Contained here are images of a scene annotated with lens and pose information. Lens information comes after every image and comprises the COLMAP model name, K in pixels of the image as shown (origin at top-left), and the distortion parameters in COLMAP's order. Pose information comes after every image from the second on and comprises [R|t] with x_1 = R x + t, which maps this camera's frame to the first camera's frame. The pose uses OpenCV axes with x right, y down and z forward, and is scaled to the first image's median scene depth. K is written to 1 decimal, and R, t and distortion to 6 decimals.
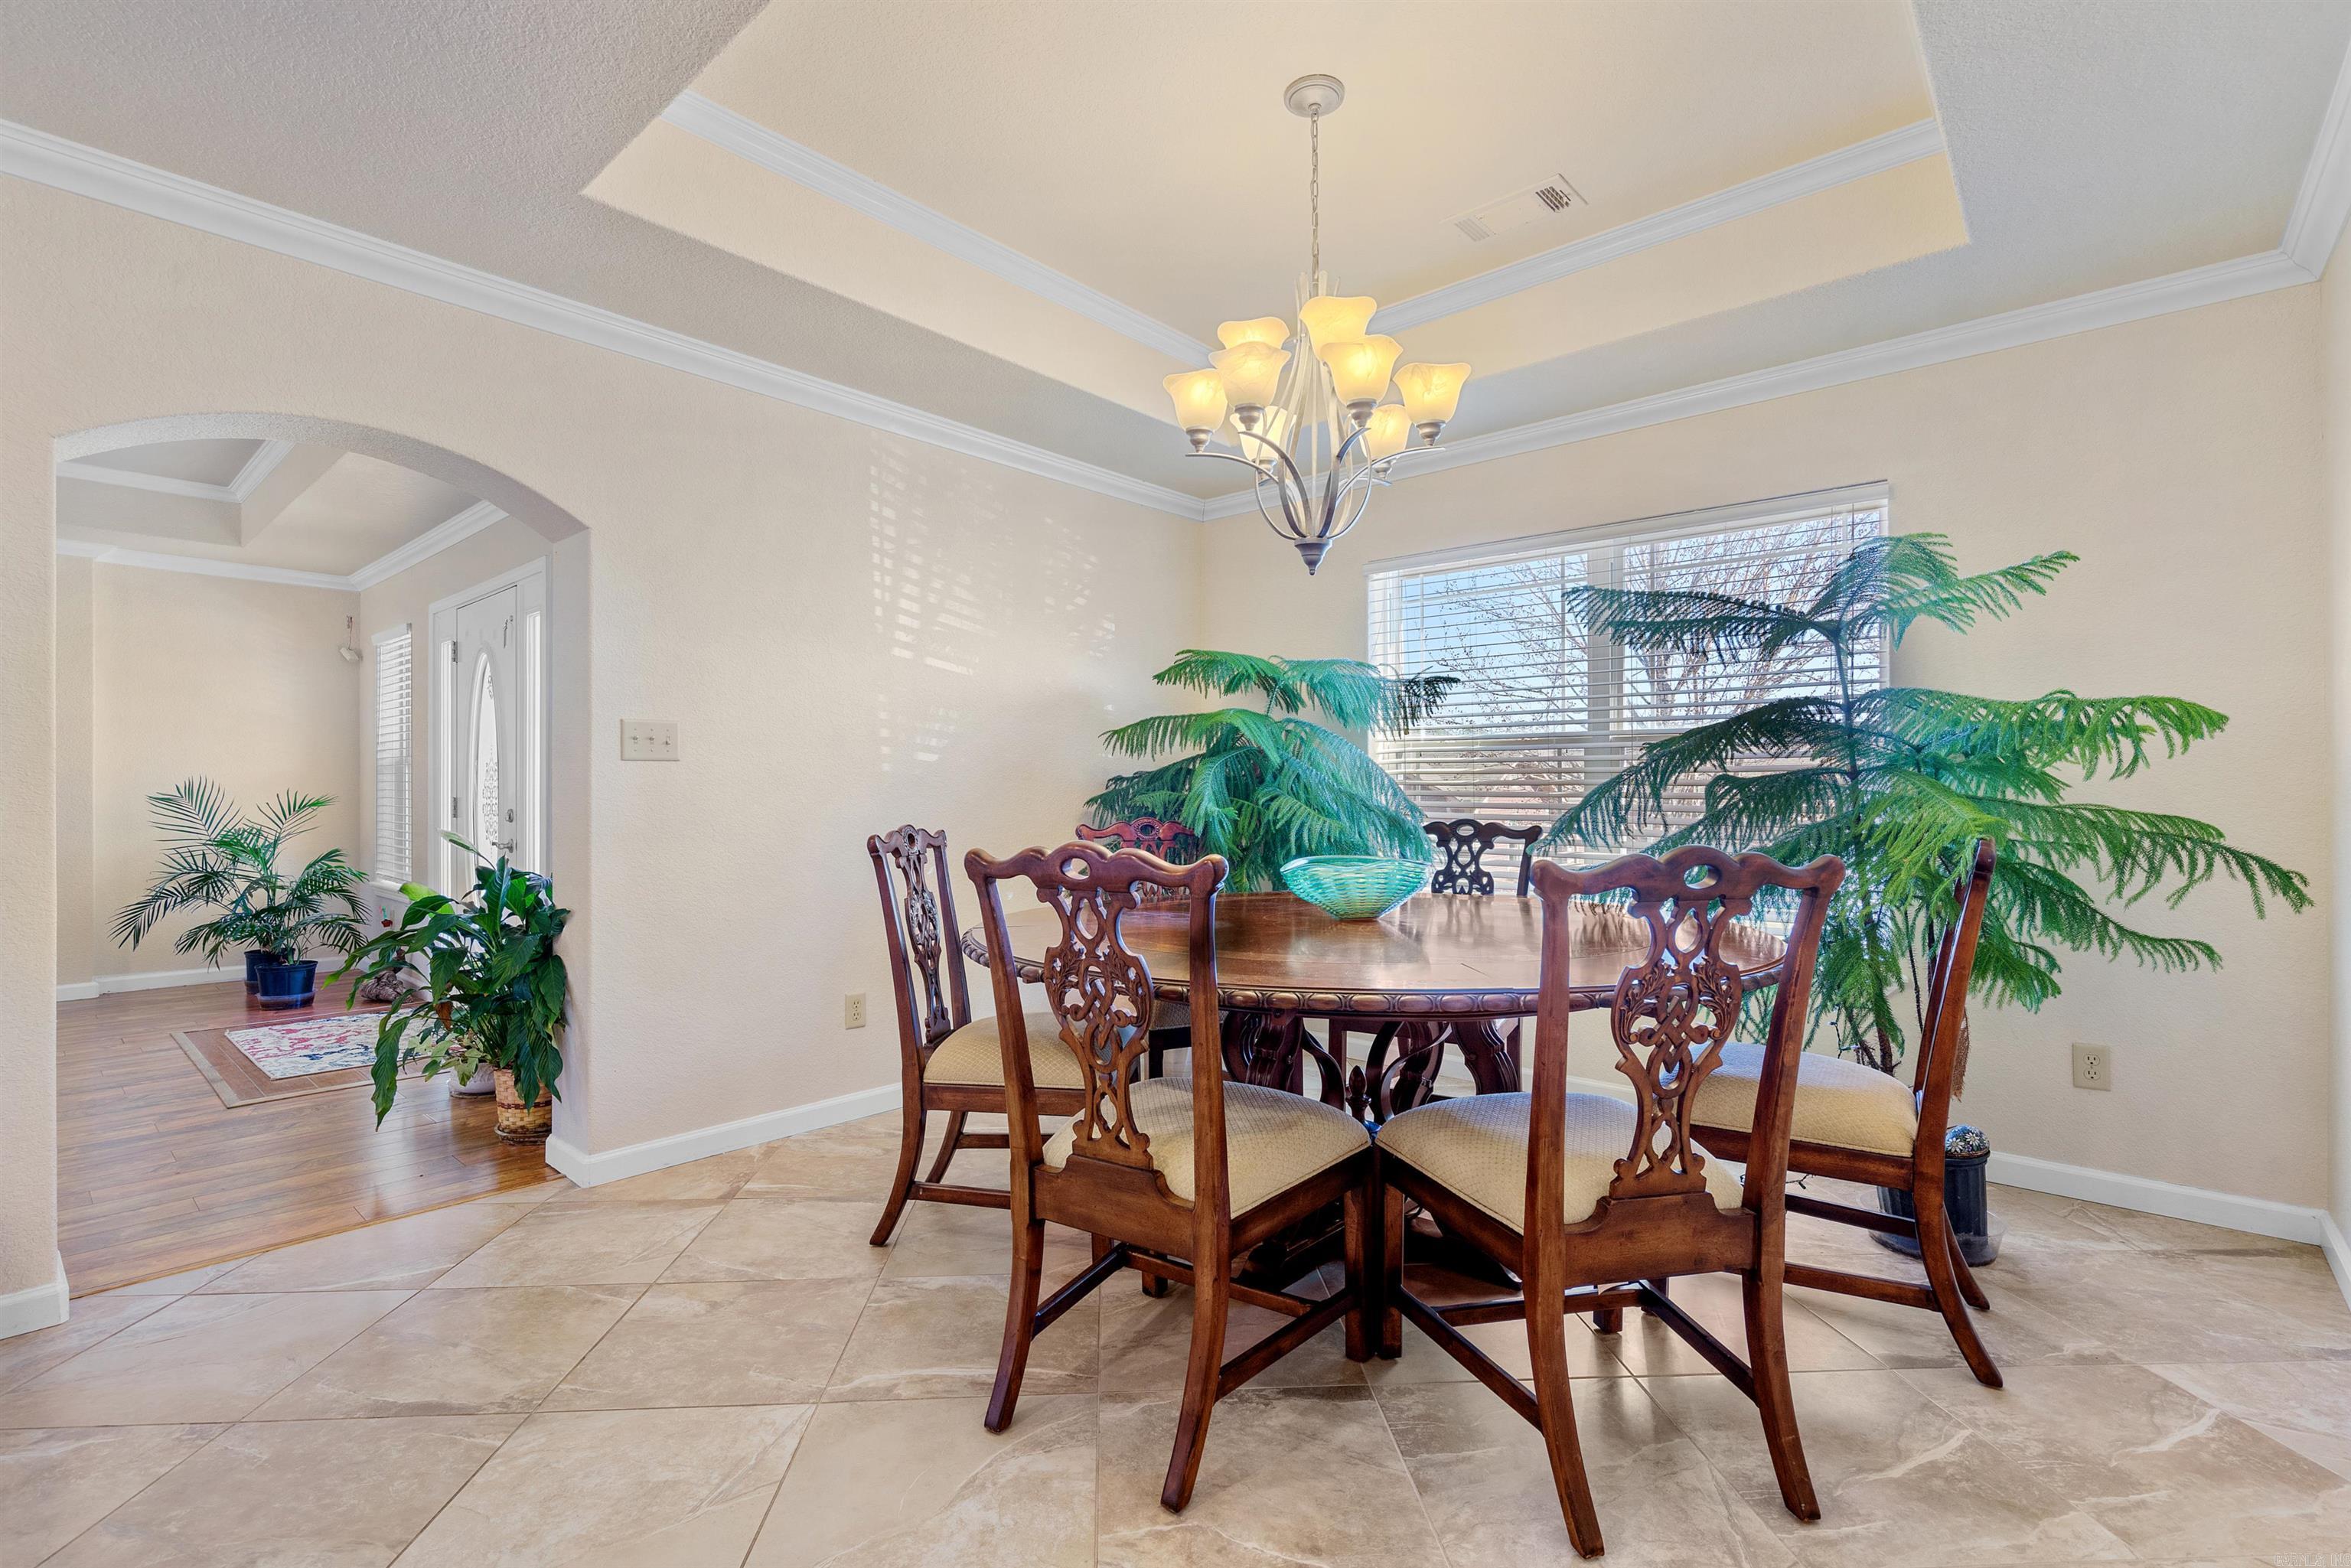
lens RADIAL K [[1064.6, 0, 1166.0], [0, 1064.6, 792.6], [0, 0, 1]] dist [-0.002325, 0.001711]
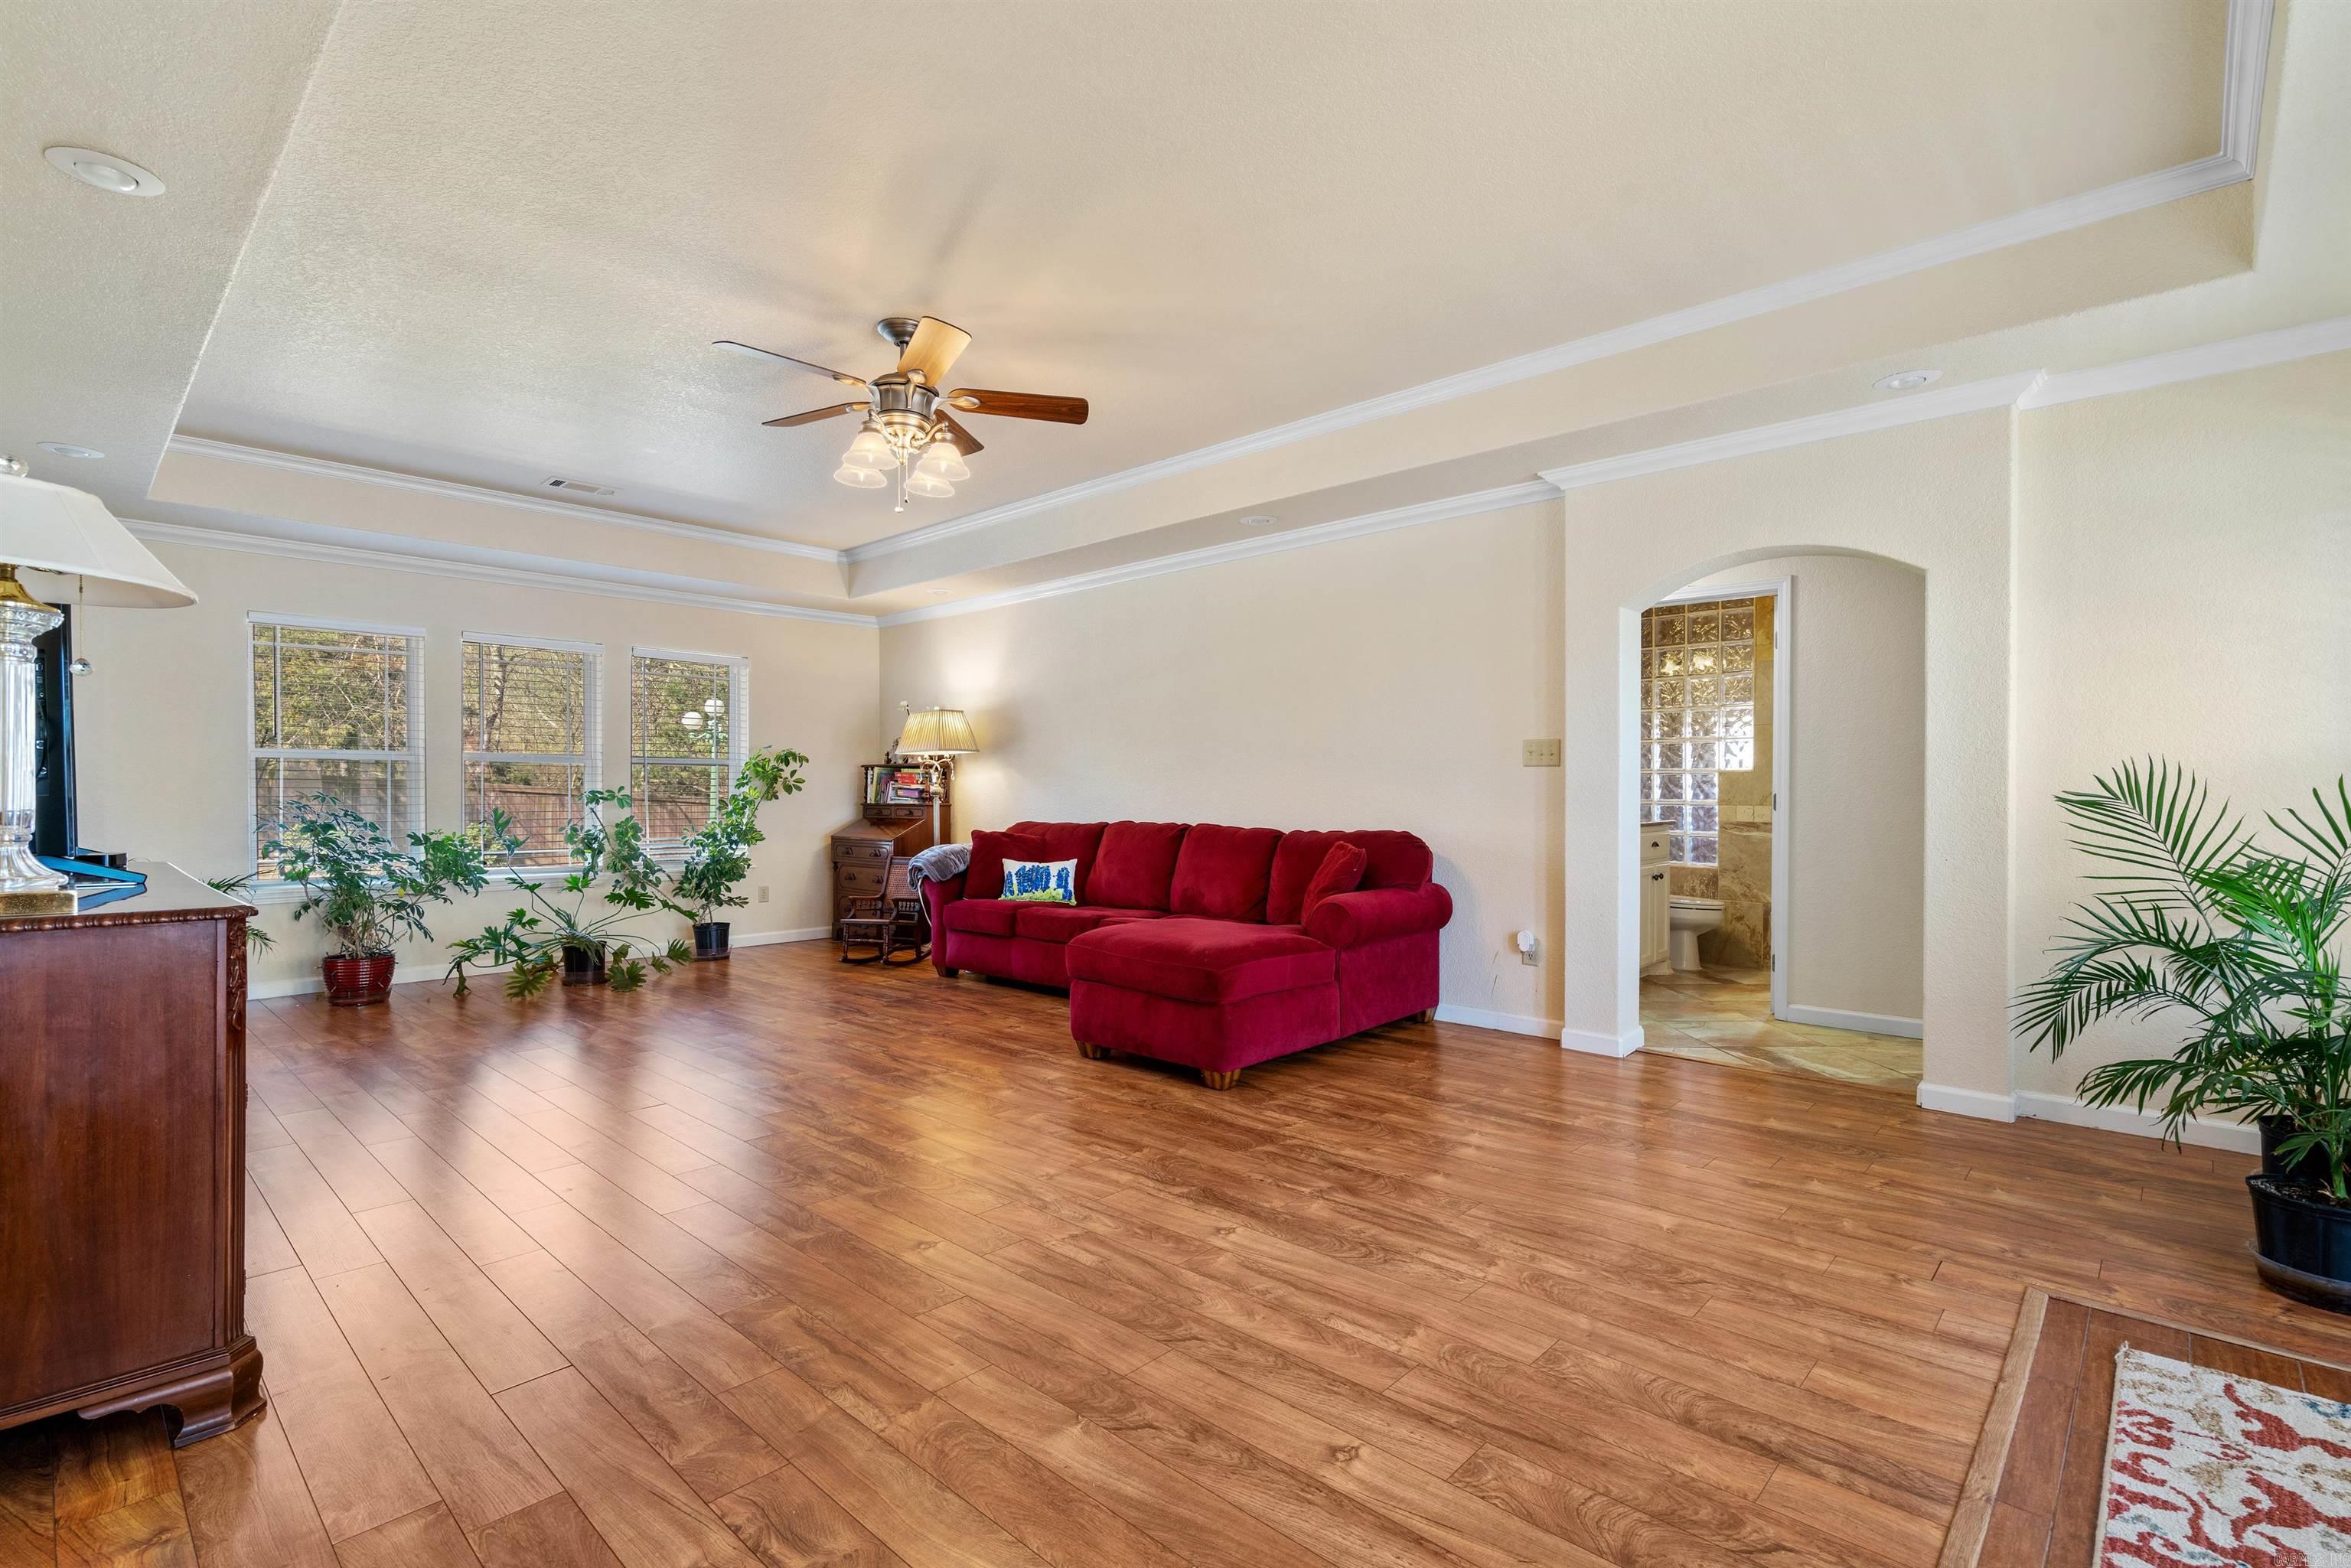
lens RADIAL K [[1083.5, 0, 1175.5], [0, 1083.5, 784.0], [0, 0, 1]] dist [-0.004107, 0.001225]
pose [[-0.023111, -0.005066, -0.999720, -0.378046], [-0.006466, 0.999967, -0.004918, 0.004124], [0.999712, 0.006350, -0.023143, 0.537663]]
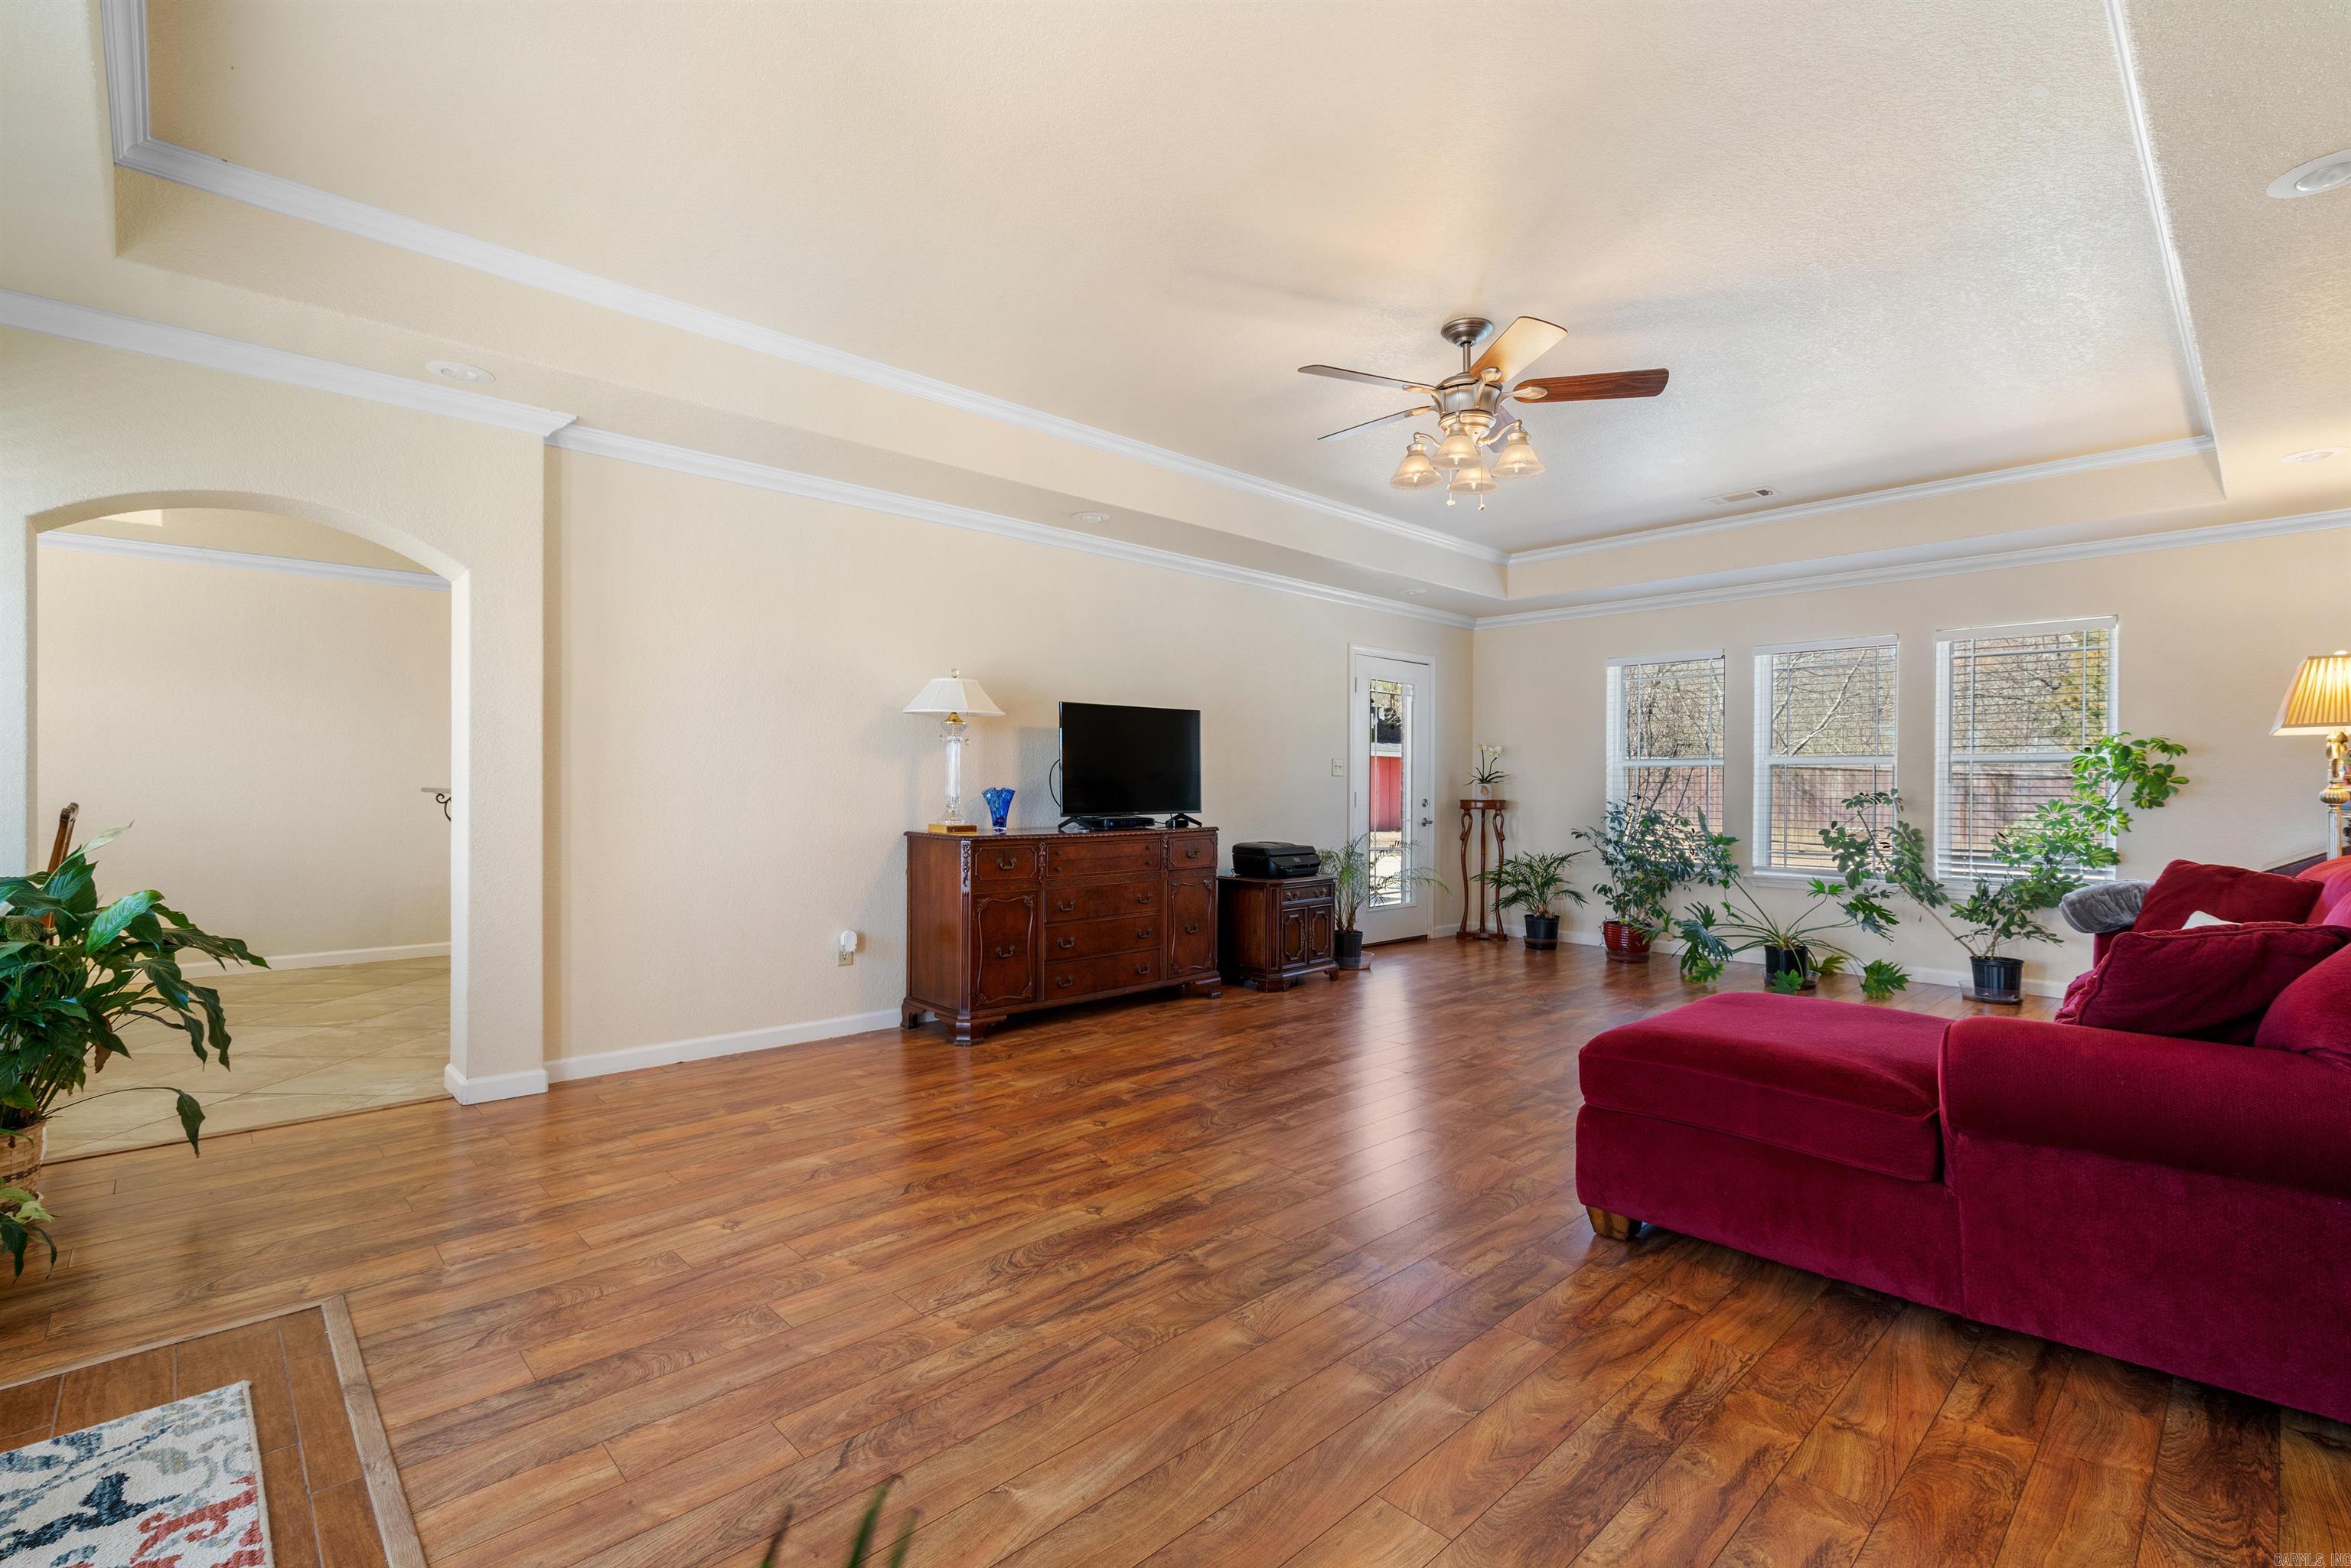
lens RADIAL K [[1061.2, 0, 1165.4], [0, 1061.2, 788.5], [0, 0, 1]] dist [-0.000510, 0.000303]
pose [[-0.995958, -0.002660, 0.089785, -0.913937], [-0.002158, 0.999982, 0.005685, 0.000441], [-0.089798, 0.005468, -0.995945, 1.017748]]
